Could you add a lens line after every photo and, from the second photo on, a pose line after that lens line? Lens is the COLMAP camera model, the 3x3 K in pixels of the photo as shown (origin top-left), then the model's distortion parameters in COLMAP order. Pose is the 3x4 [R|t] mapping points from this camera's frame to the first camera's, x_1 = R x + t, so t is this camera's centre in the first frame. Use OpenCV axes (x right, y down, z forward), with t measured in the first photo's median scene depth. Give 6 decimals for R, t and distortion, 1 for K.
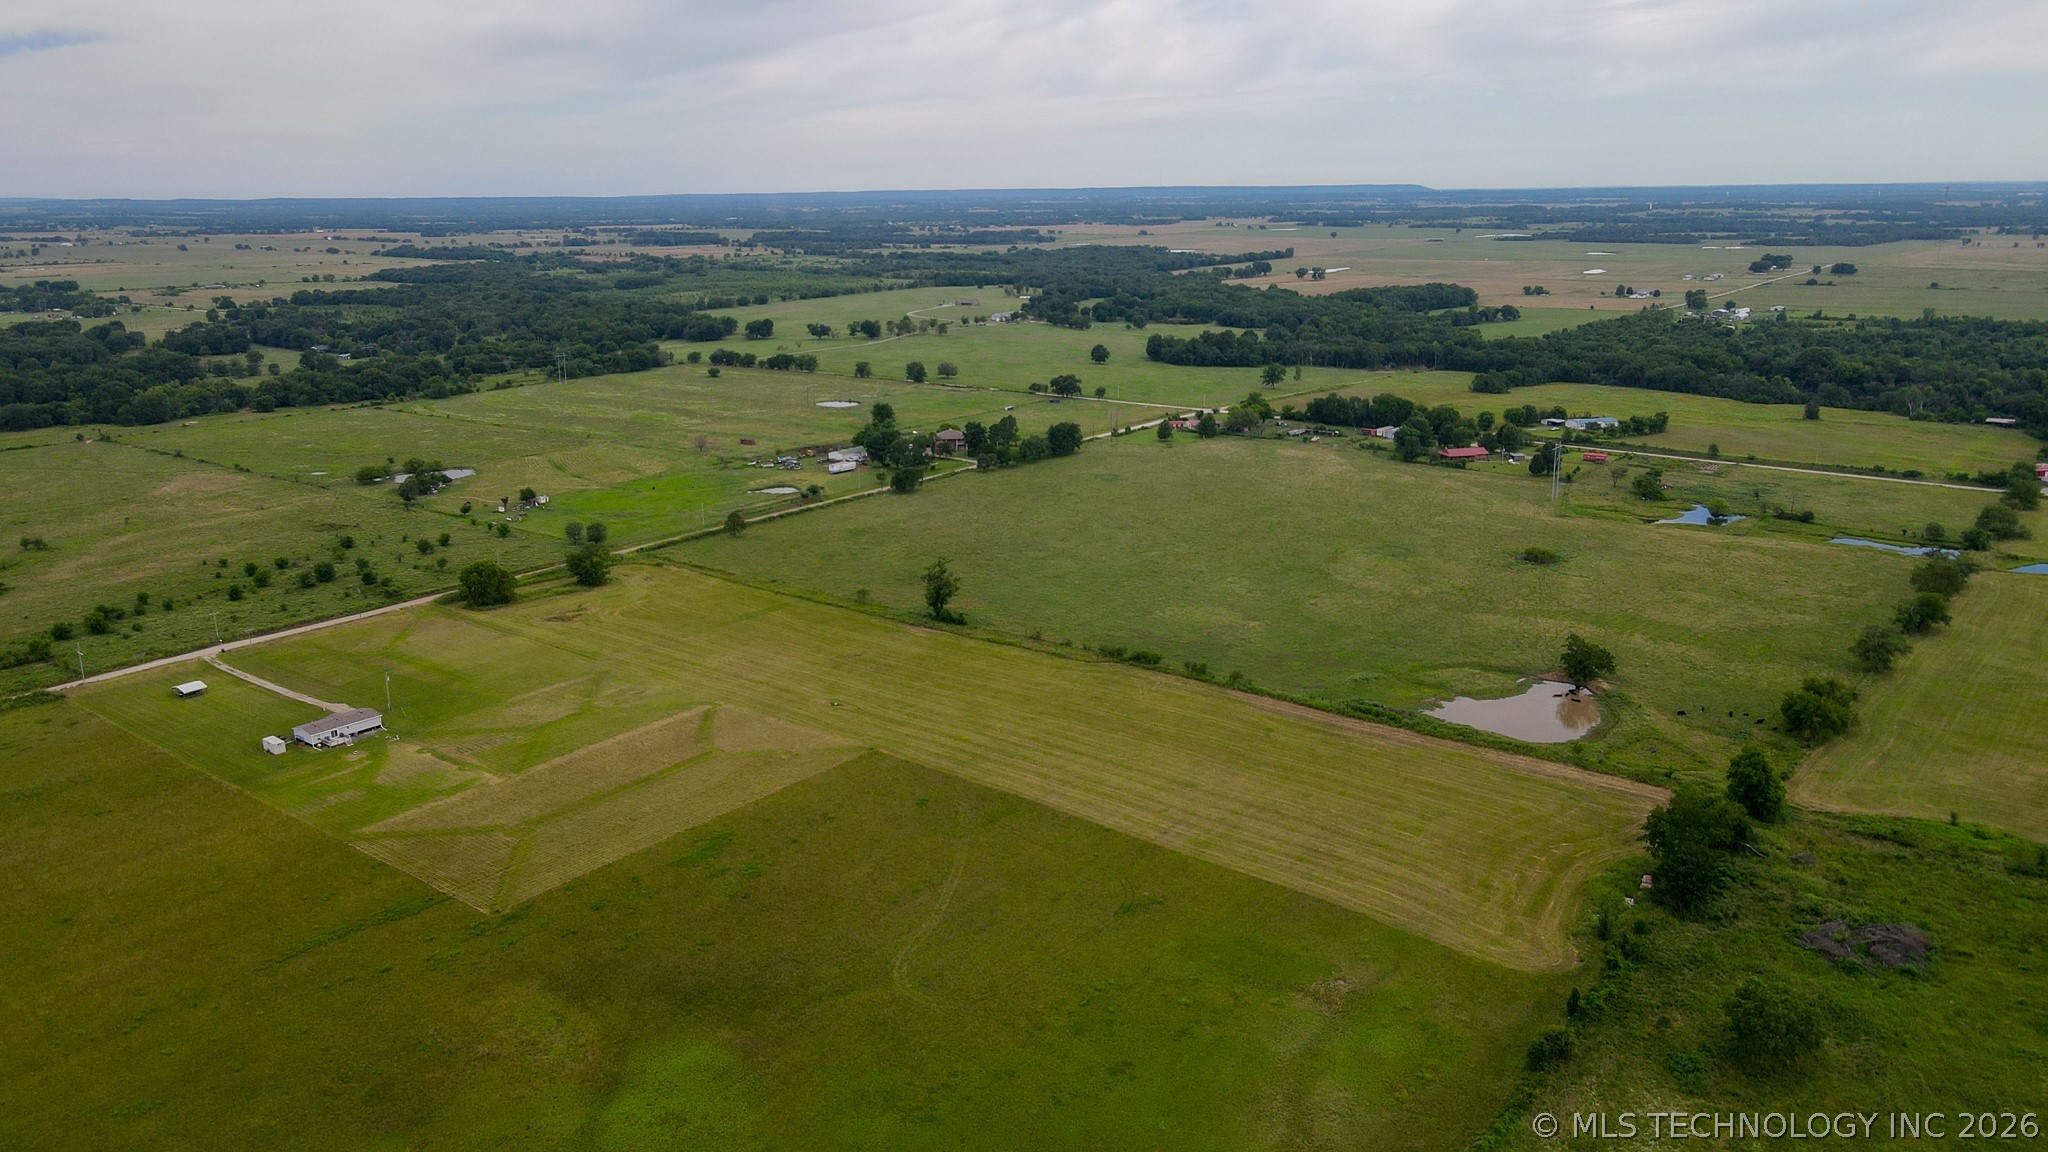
lens RADIAL K [[1509.7, 0, 1018.2], [0, 1509.7, 585.6], [0, 0, 1]] dist [-0.014584, 0.053567]
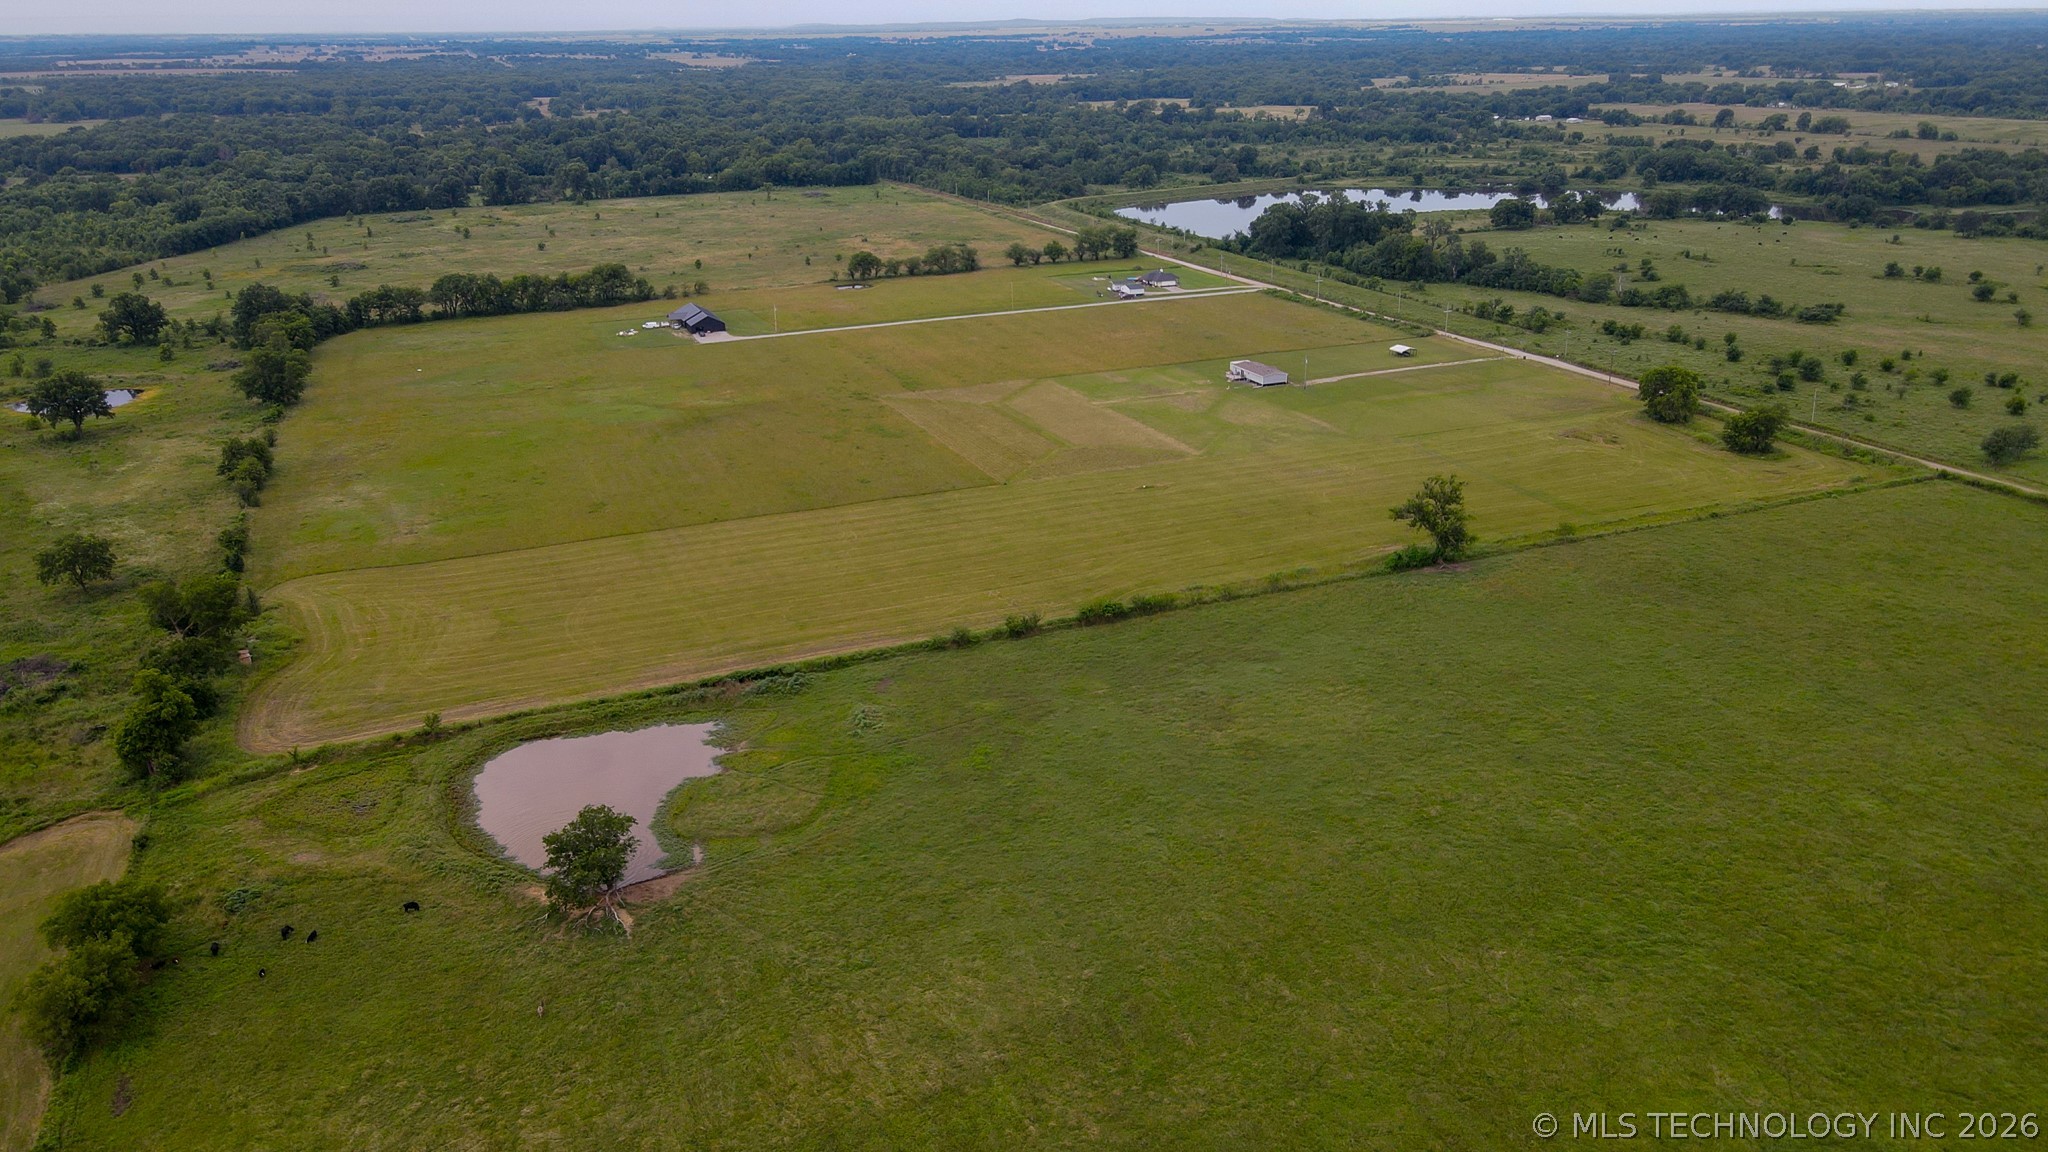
lens RADIAL K [[1532.5, 0, 1012.9], [0, 1532.5, 574.7], [0, 0, 1]] dist [-0.001073, 0.028025]
pose [[-0.501677, 0.310710, -0.807328, 0.651756], [-0.204425, 0.864253, 0.459649, -0.272388], [0.840553, 0.395634, -0.370059, 1.212315]]
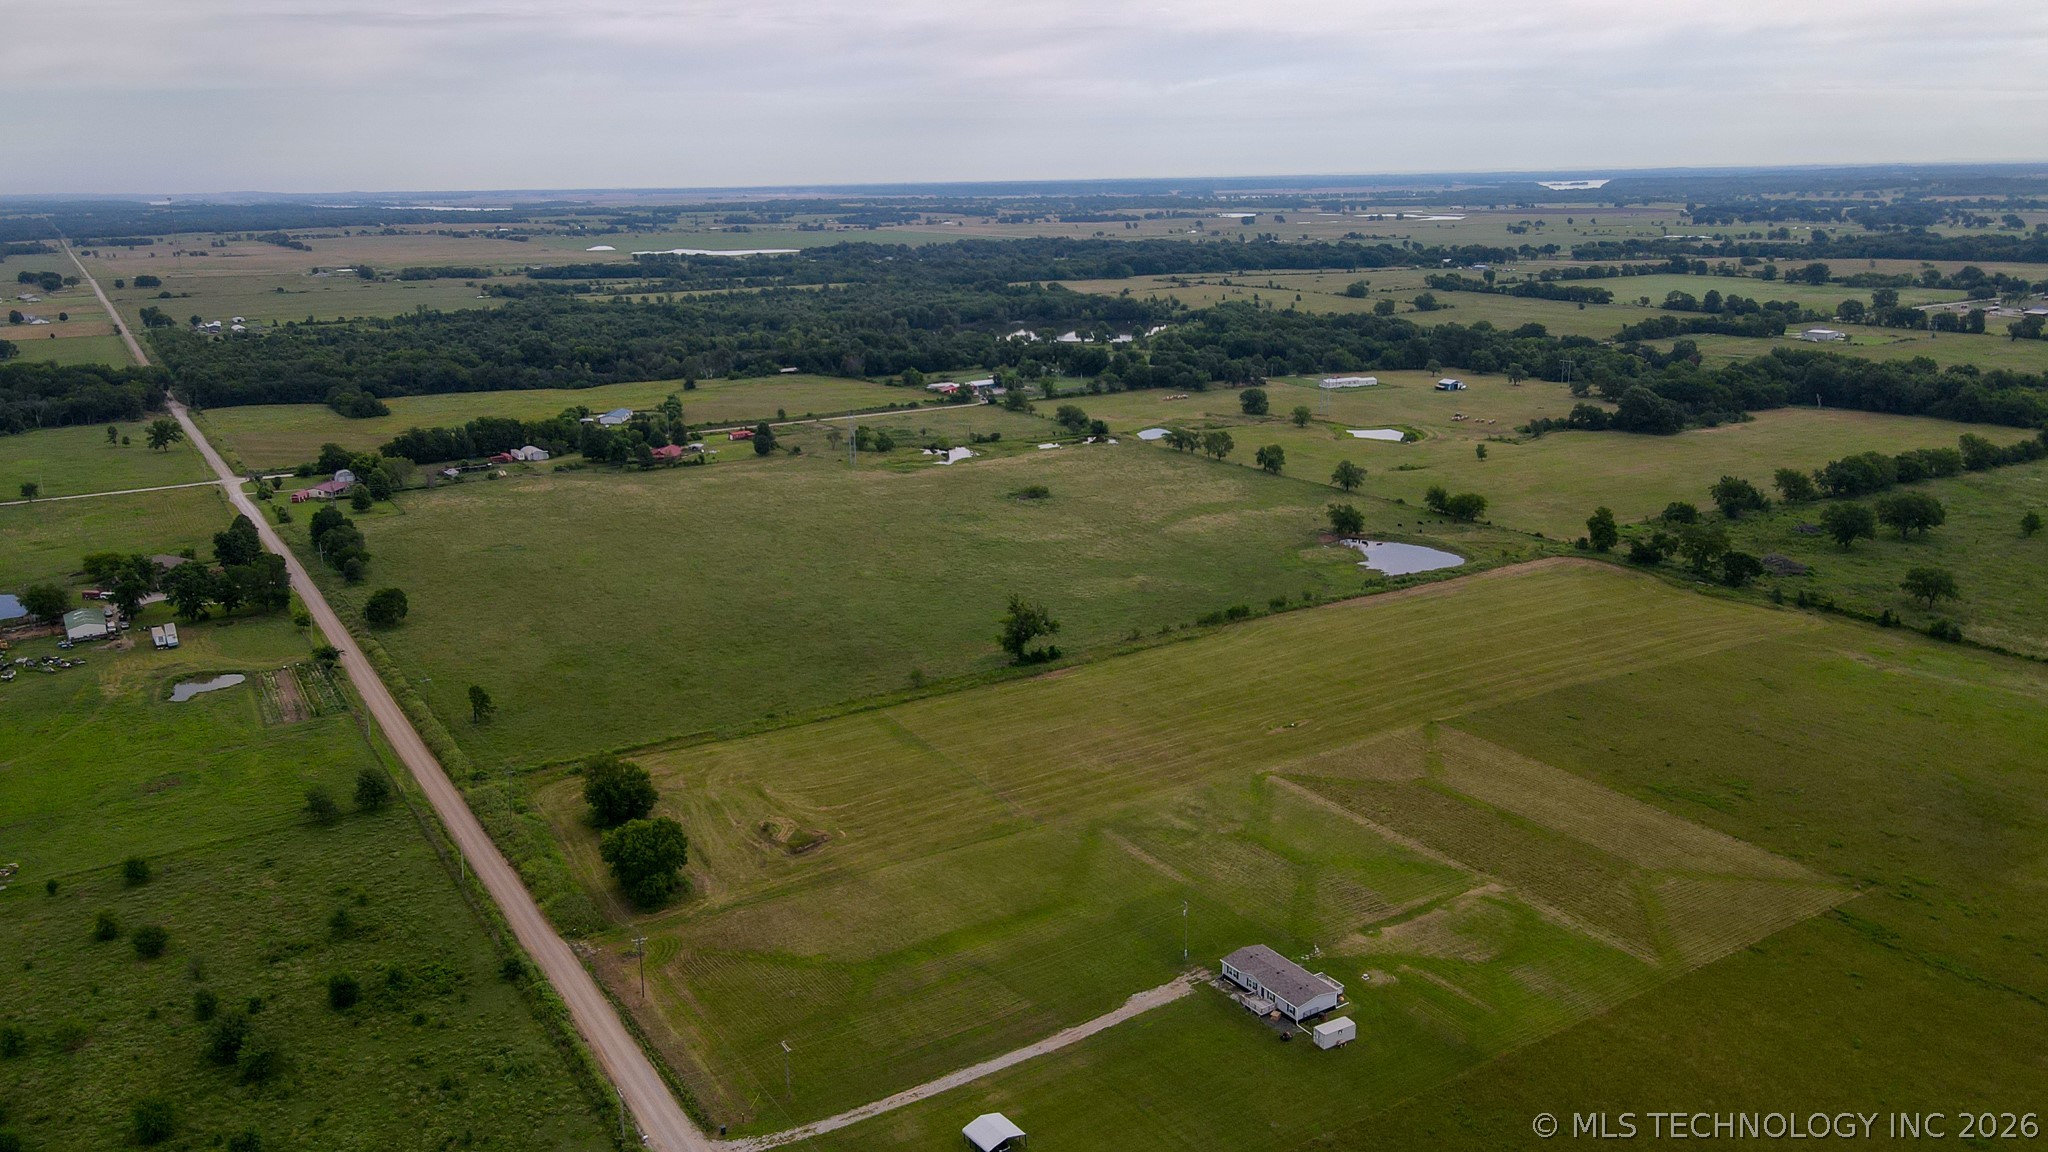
lens RADIAL K [[1495.7, 0, 1024.0], [0, 1495.7, 576.0], [0, 0, 1]] dist [-0.019363, 0.065271]
pose [[0.335012, -0.242474, 0.910480, -0.920310], [0.255074, 0.953576, 0.160097, -0.183828], [-0.907030, 0.178605, 0.381308, 0.728557]]
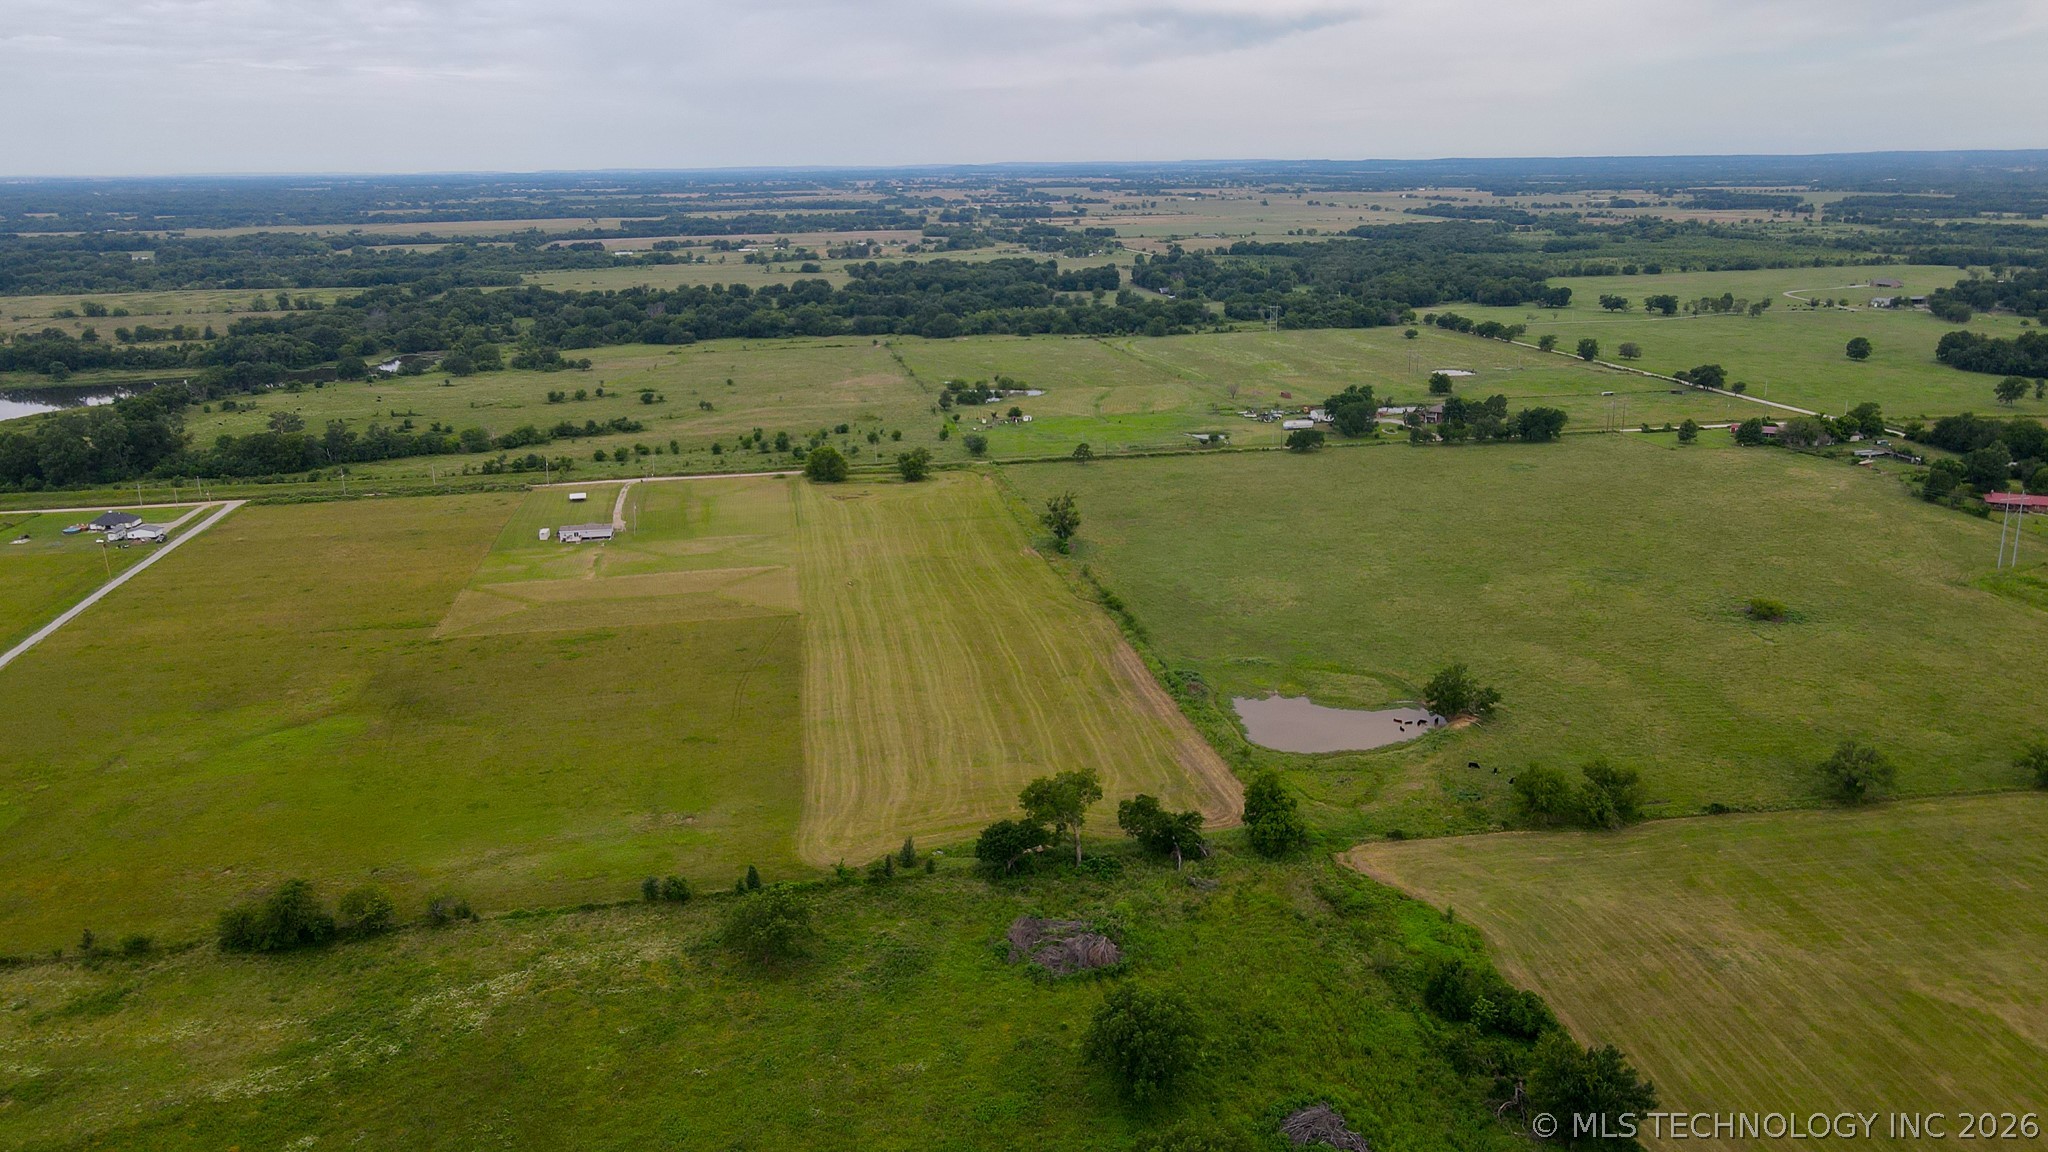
lens RADIAL K [[1509.7, 0, 1018.2], [0, 1509.7, 585.6], [0, 0, 1]] dist [-0.014584, 0.053567]
pose [[0.743824, 0.183552, -0.642677, 0.716124], [-0.167303, 0.982073, 0.086851, -0.045607], [0.647097, 0.042920, 0.761198, 0.143913]]
